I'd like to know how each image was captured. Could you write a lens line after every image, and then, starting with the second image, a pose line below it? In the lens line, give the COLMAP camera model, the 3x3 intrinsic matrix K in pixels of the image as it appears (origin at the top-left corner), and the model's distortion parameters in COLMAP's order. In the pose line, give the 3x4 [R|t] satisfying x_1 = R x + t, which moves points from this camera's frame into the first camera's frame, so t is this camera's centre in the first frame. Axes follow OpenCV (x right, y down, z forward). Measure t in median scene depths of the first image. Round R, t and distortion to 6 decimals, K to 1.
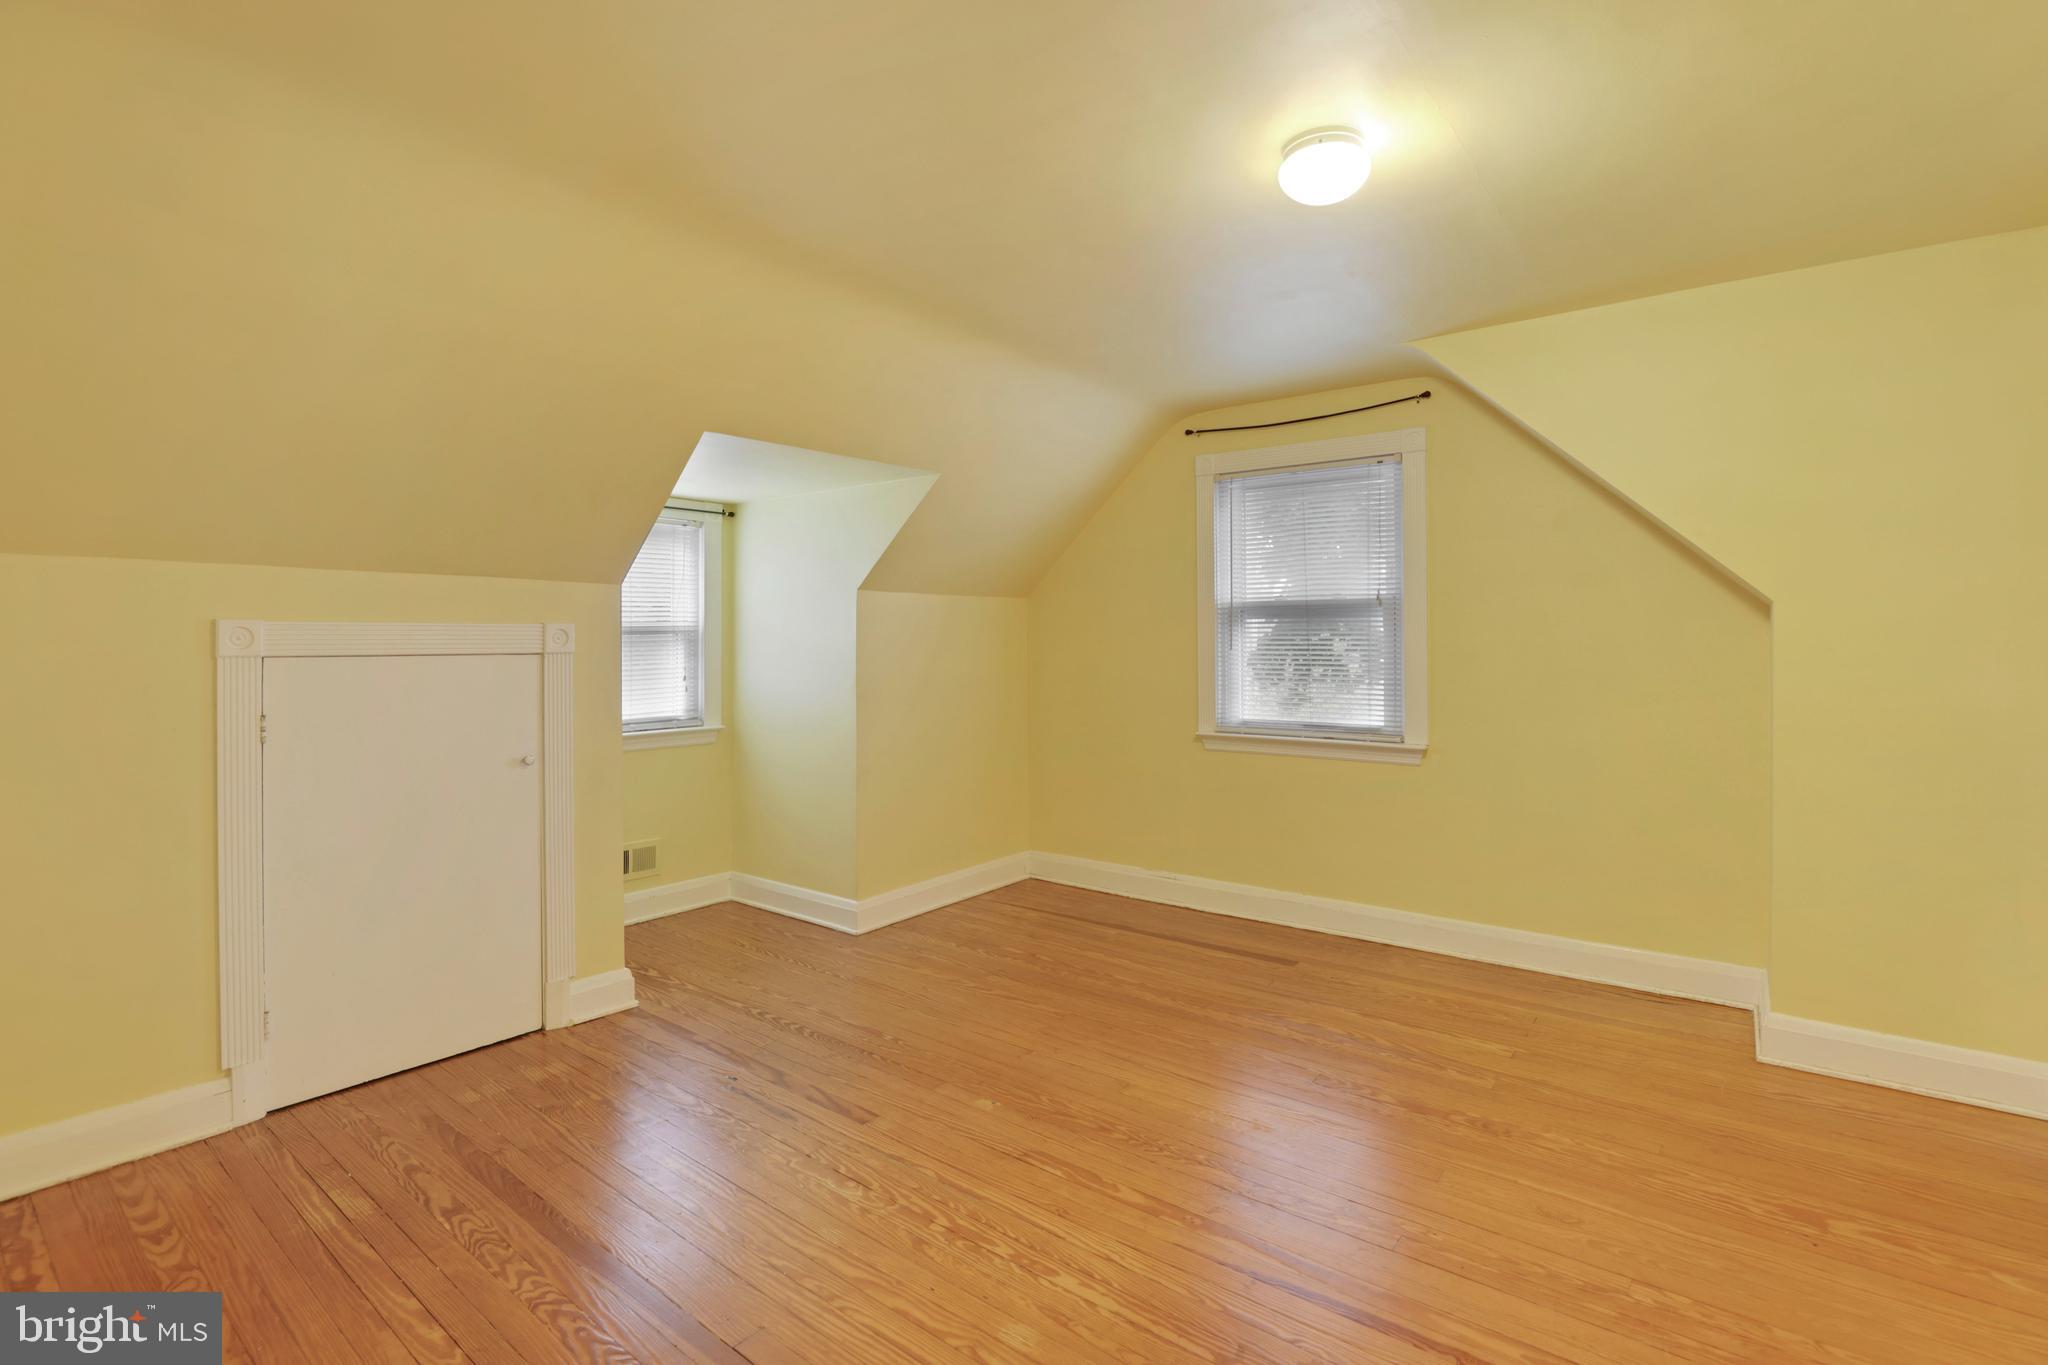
lens RADIAL K [[933.4, 0, 1028.9], [0, 933.4, 658.3], [0, 0, 1]] dist [-0.002216, -0.000715]
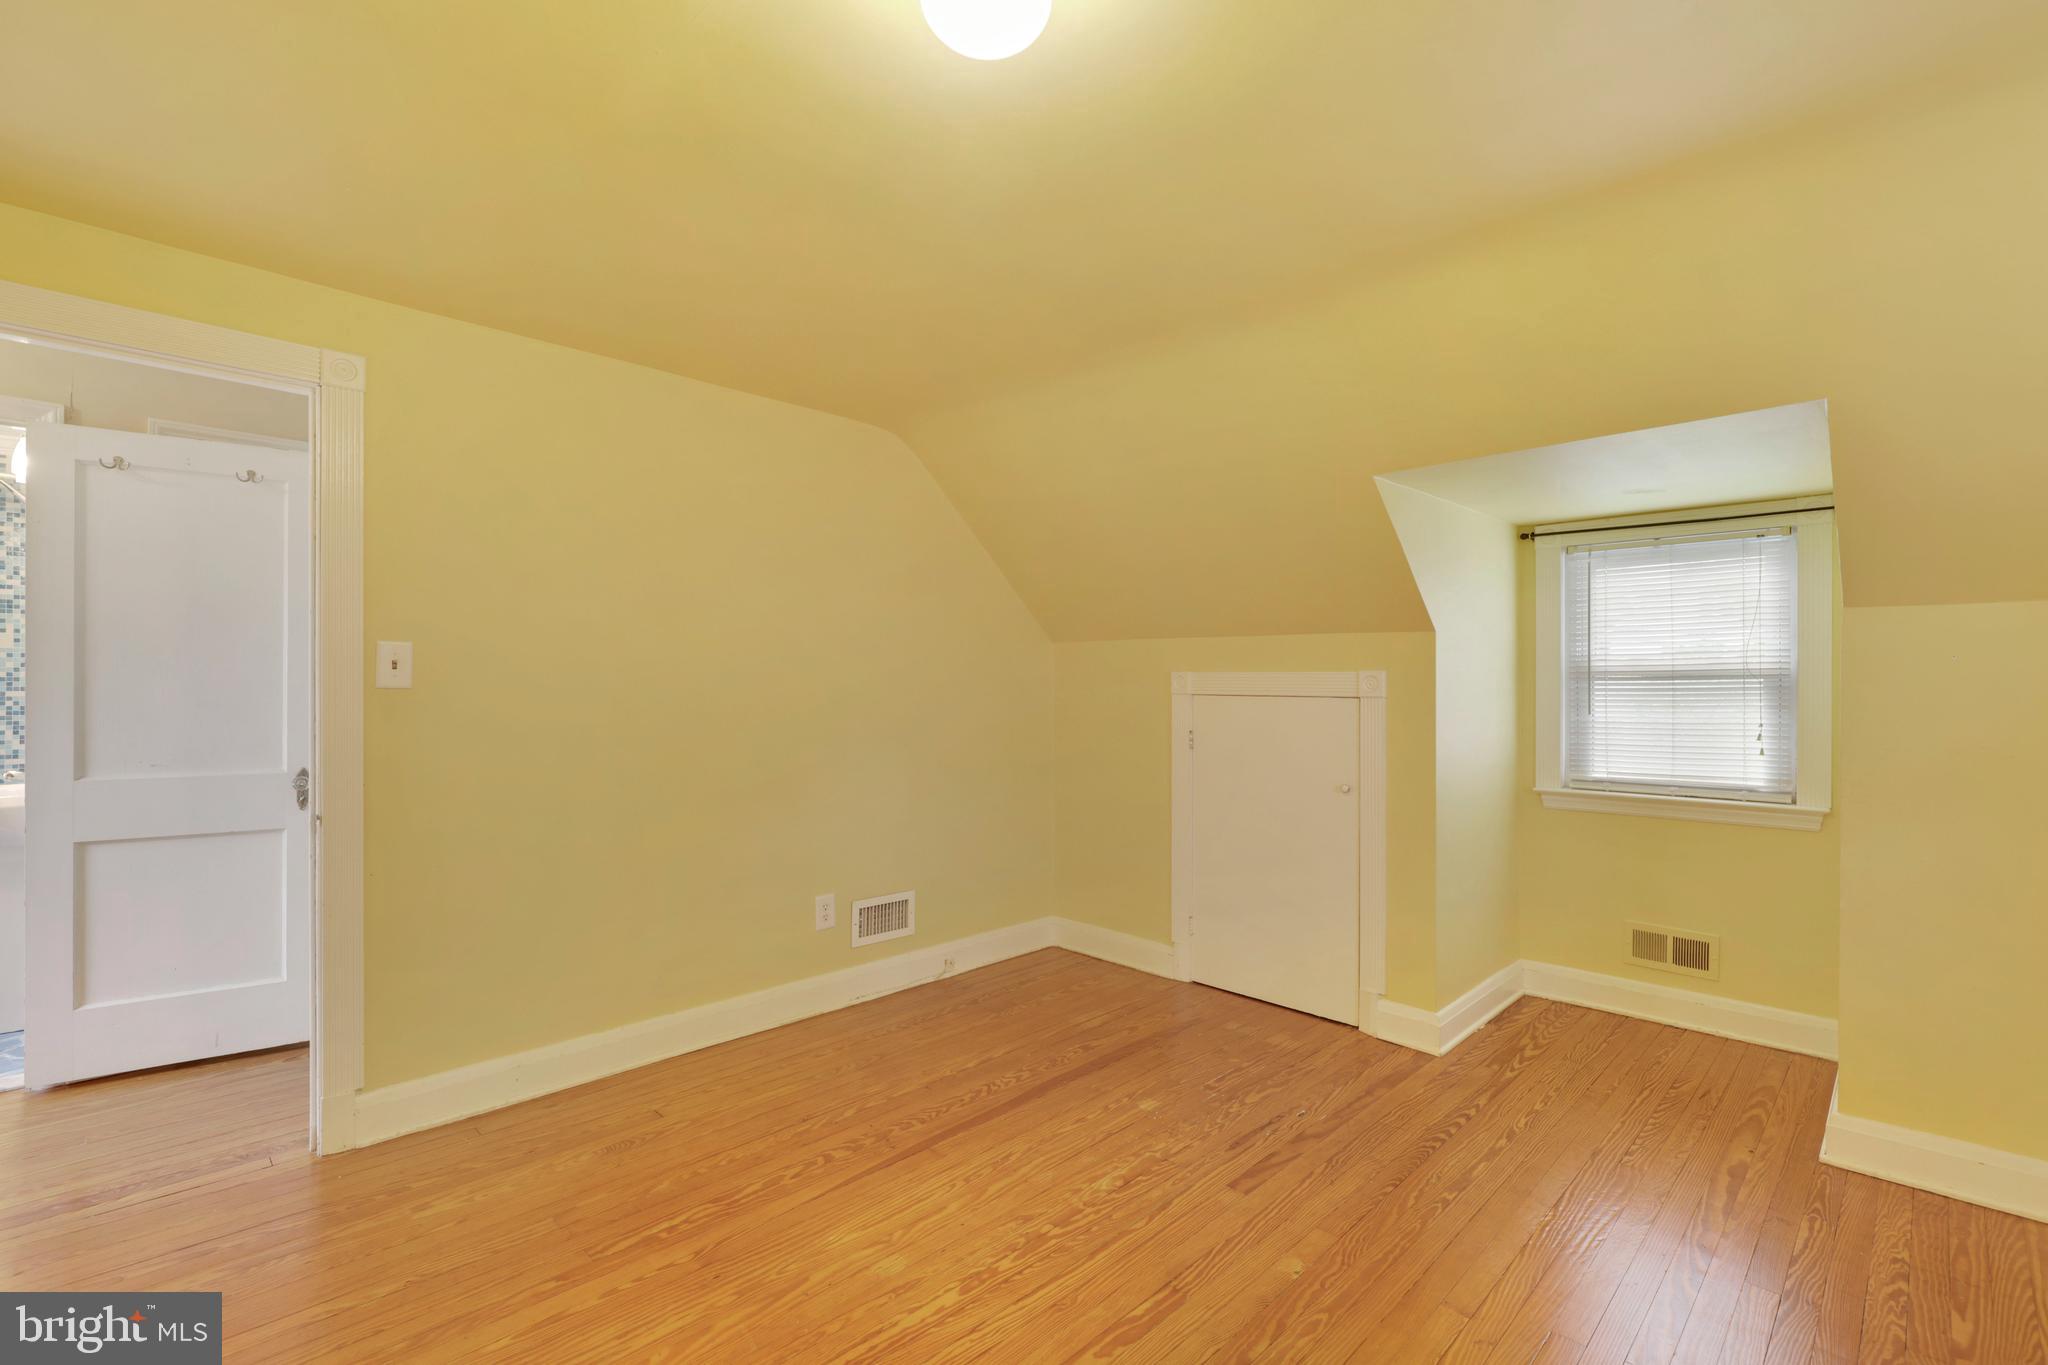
lens RADIAL K [[923.1, 0, 1036.4], [0, 923.1, 680.6], [0, 0, 1]] dist [-0.001234, -0.000226]
pose [[-0.090959, -0.005086, -0.995842, 0.785206], [-0.023825, 0.999712, -0.002930, -0.015171], [0.995570, 0.023459, -0.091054, 0.869737]]
